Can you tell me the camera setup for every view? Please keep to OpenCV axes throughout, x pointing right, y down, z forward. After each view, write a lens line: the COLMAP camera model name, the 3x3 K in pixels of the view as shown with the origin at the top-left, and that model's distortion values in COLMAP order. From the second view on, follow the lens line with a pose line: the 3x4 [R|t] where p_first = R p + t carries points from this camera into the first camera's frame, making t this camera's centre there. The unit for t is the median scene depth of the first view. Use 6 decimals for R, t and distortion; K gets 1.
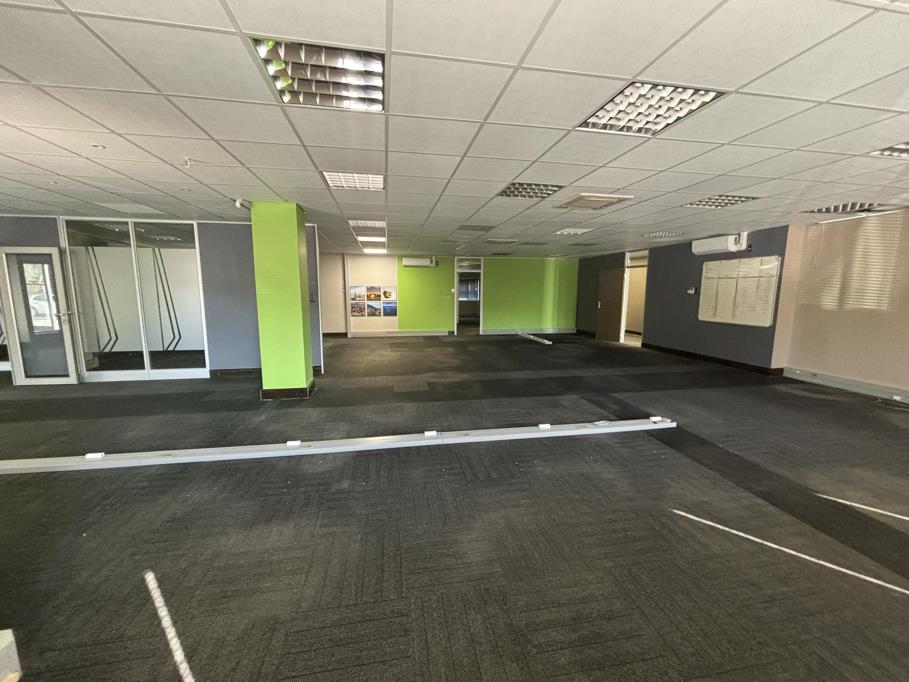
lens RADIAL K [[364.6, 0, 454.3], [0, 364.6, 341.9], [0, 0, 1]] dist [0.003096, 0.000044]
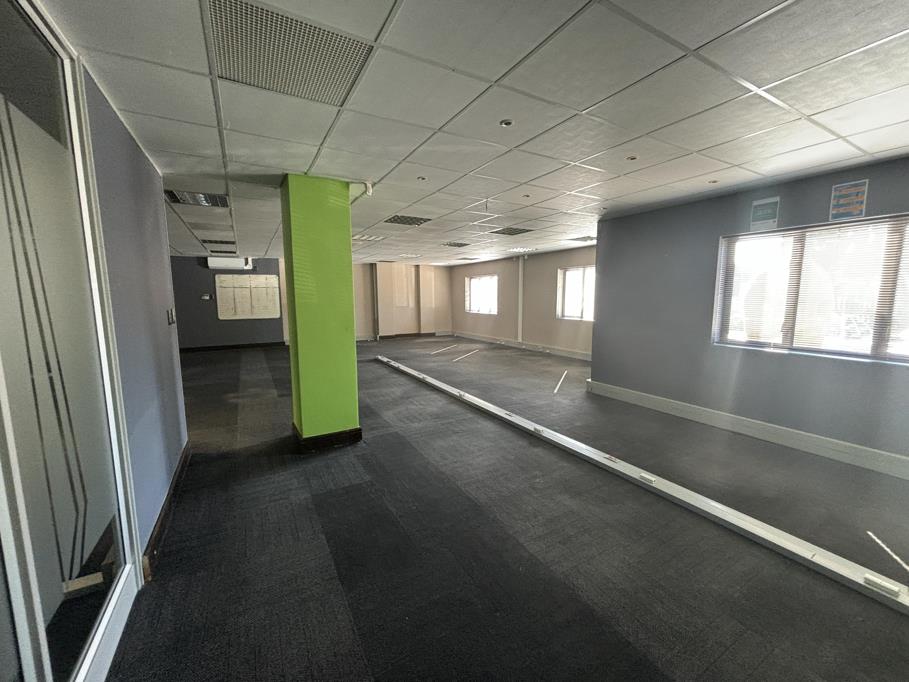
lens RADIAL K [[364.6, 0, 452.5], [0, 364.6, 340.9], [0, 0, 1]] dist [0.003096, 0.000044]
pose [[-0.319006, -0.117644, 0.940423, -0.884595], [0.143480, 0.974834, 0.170620, -0.098313], [-0.936829, 0.189361, -0.294099, 0.699574]]
